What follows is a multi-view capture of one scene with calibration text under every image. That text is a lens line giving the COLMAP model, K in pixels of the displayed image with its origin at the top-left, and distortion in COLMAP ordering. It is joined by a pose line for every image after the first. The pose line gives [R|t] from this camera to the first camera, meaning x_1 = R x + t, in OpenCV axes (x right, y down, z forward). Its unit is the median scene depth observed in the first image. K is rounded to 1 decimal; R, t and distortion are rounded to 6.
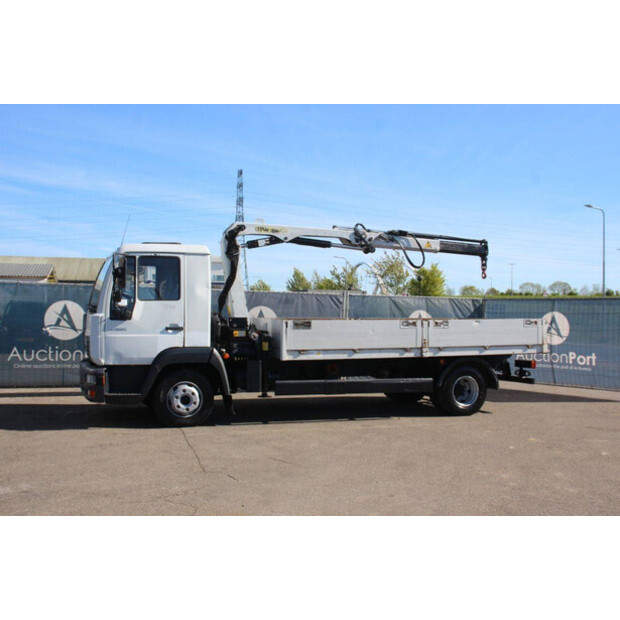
lens RADIAL K [[648.4, 0, 310.0], [0, 648.4, 308.2], [0, 0, 1]] dist [-0.029784, 0.000000]
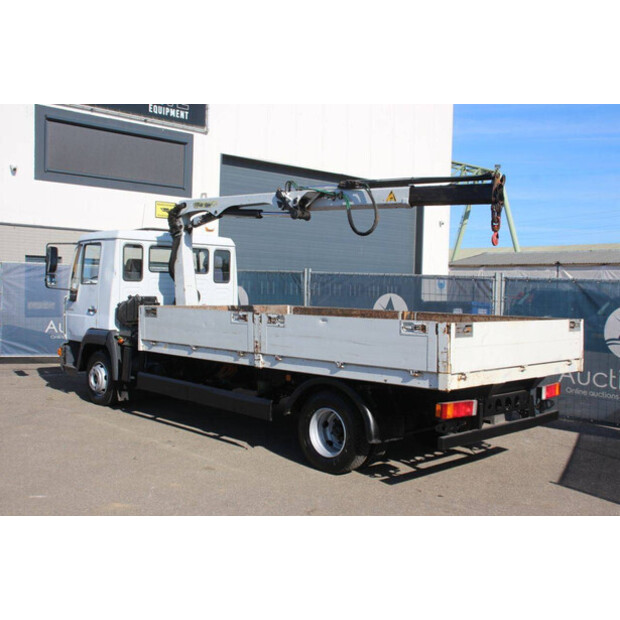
lens RADIAL K [[709.5, 0, 308.3], [0, 709.5, 311.3], [0, 0, 1]] dist [0.061715, 0.000000]
pose [[0.411416, 0.029417, -0.910973, 0.877401], [-0.022632, 0.999501, 0.022054, -0.001438], [0.911167, 0.011544, 0.411876, 0.735499]]
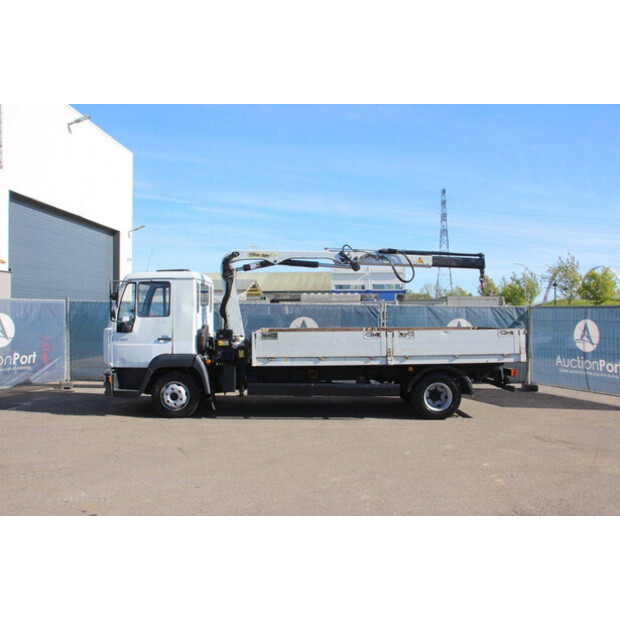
lens RADIAL K [[566.6, 0, 328.1], [0, 566.6, 310.3], [0, 0, 1]] dist [-0.084042, 0.000000]
pose [[0.948762, -0.013141, -0.315719, 0.379143], [0.012156, 0.999913, -0.005088, -0.013037], [0.315759, 0.000989, 0.948839, 0.060125]]
